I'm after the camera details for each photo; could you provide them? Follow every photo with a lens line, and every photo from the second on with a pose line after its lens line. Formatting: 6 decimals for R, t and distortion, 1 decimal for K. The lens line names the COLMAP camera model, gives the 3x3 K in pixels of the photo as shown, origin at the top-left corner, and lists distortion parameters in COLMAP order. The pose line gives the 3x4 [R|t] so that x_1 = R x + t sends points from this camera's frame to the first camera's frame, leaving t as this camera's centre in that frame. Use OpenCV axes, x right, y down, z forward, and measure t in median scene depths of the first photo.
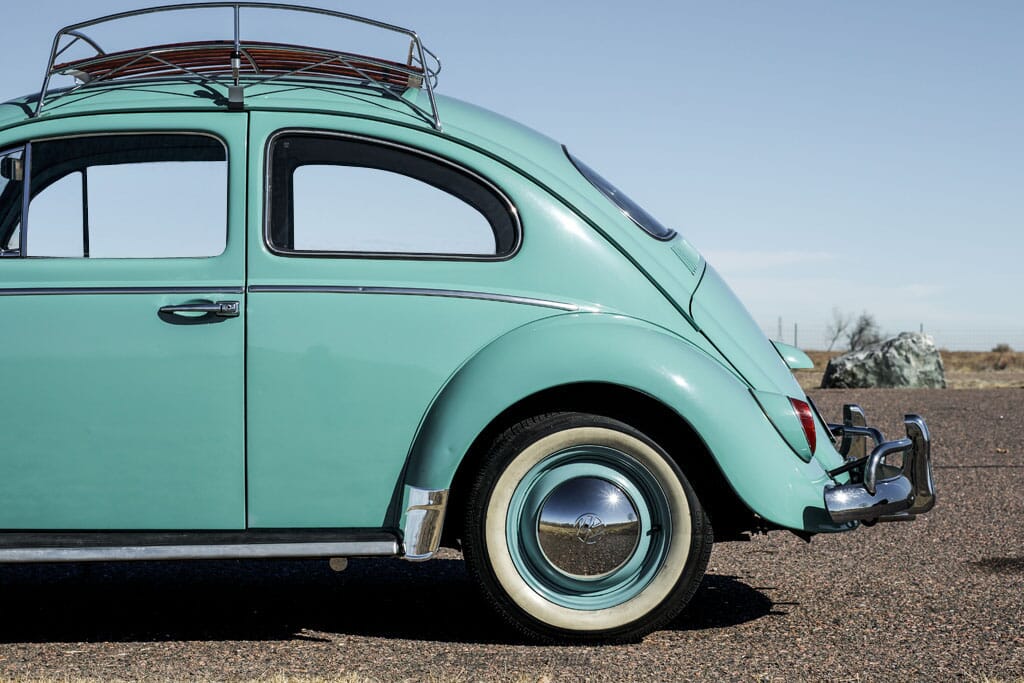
lens RADIAL K [[2165.0, 0, 512.0], [0, 2165.0, 341.5], [0, 0, 1]] dist [-0.015805, -0.121580]
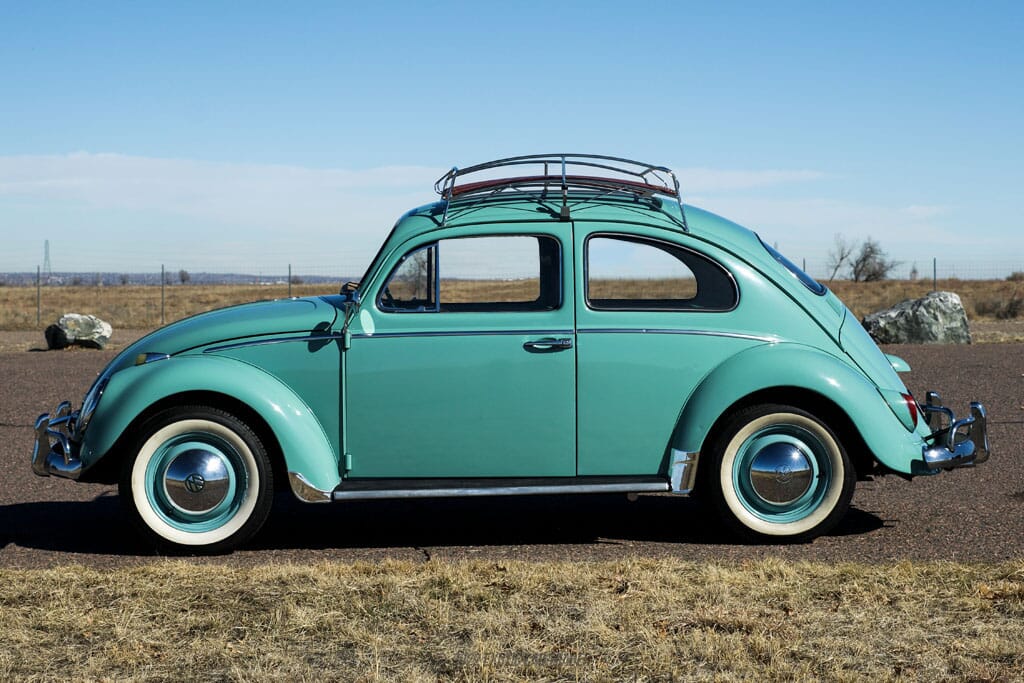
lens RADIAL K [[2329.6, 0, 512.0], [0, 2329.6, 341.5], [0, 0, 1]] dist [-0.024077, -0.111636]
pose [[0.999934, -0.007339, 0.008857, -0.182309], [0.007077, 0.999547, 0.029244, -0.066953], [-0.009067, -0.029180, 0.999533, -0.758654]]
